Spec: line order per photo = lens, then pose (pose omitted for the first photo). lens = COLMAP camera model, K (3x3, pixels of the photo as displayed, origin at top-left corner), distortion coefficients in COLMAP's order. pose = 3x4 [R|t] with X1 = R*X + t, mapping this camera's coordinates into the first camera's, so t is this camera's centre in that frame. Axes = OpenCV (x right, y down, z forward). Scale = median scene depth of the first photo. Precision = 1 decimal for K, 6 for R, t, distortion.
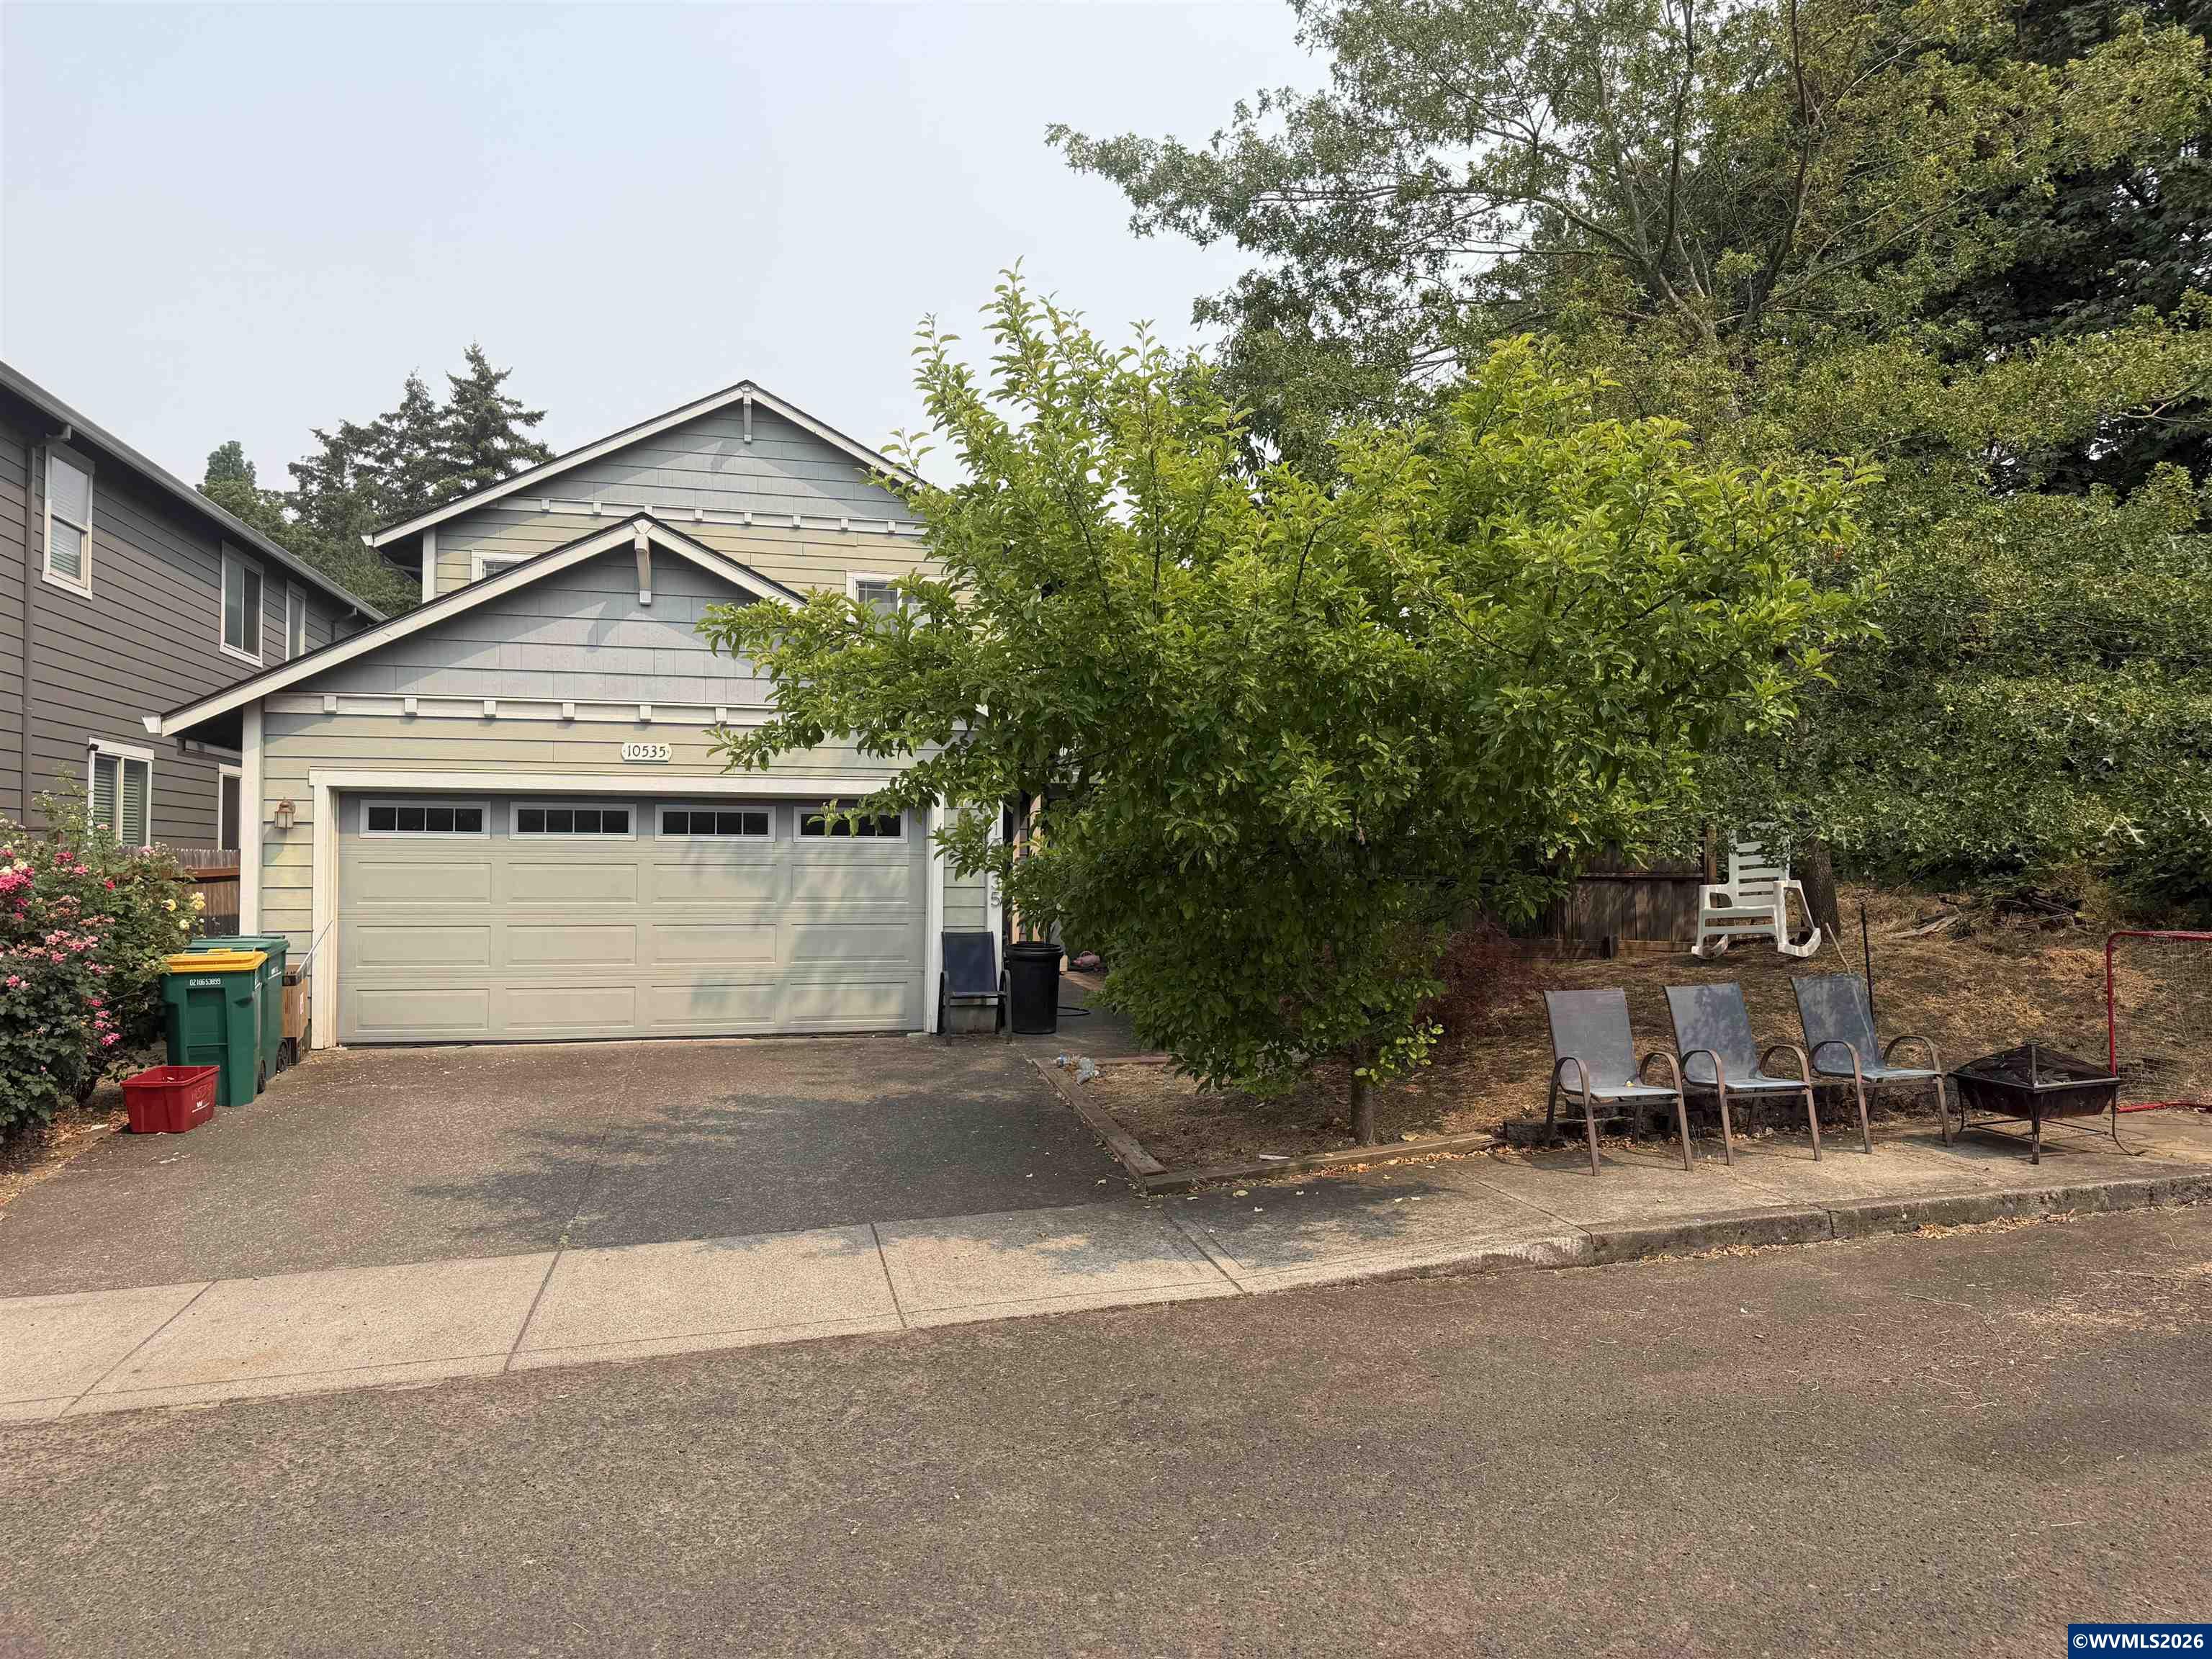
lens RADIAL K [[1543.9, 0, 1117.0], [0, 1543.9, 834.7], [0, 0, 1]] dist [0.032074, -0.035605]
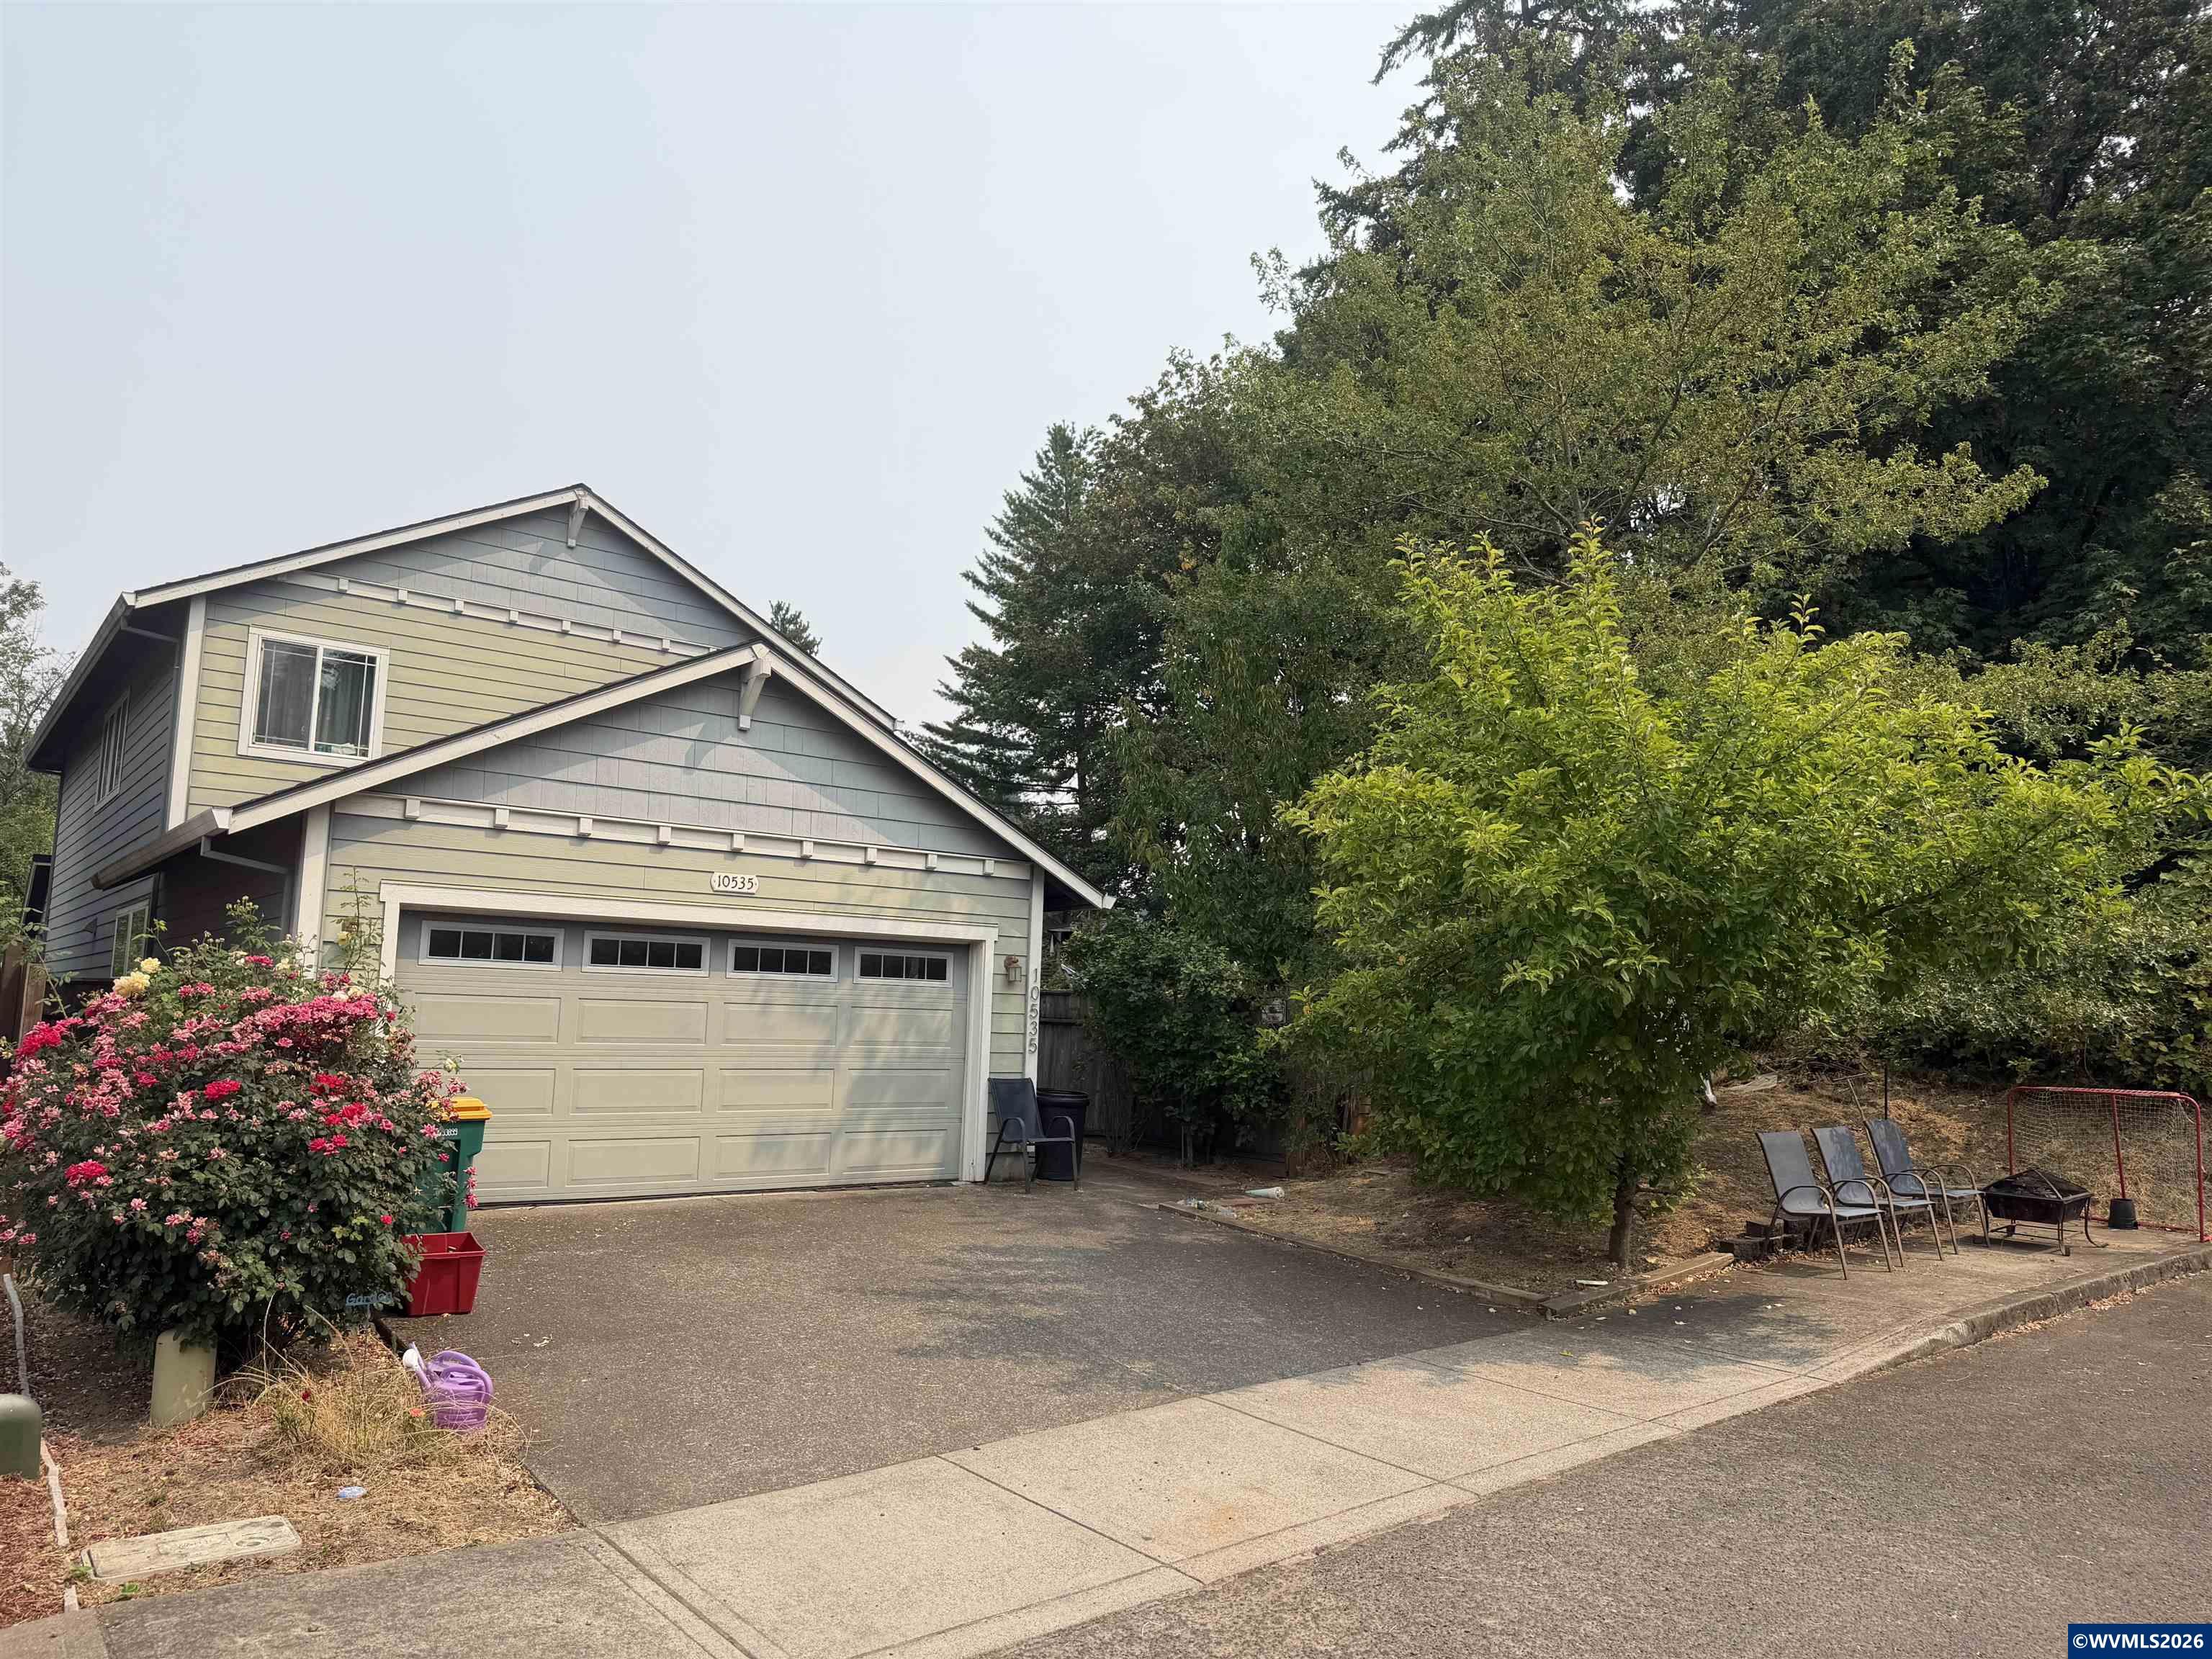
lens RADIAL K [[1543.9, 0, 1113.4], [0, 1543.9, 820.5], [0, 0, 1]] dist [0.032074, -0.035605]
pose [[0.907662, 0.075370, 0.412880, -0.488040], [-0.032053, 0.993319, -0.110864, 0.005840], [-0.418477, 0.087393, 0.904013, 0.047958]]
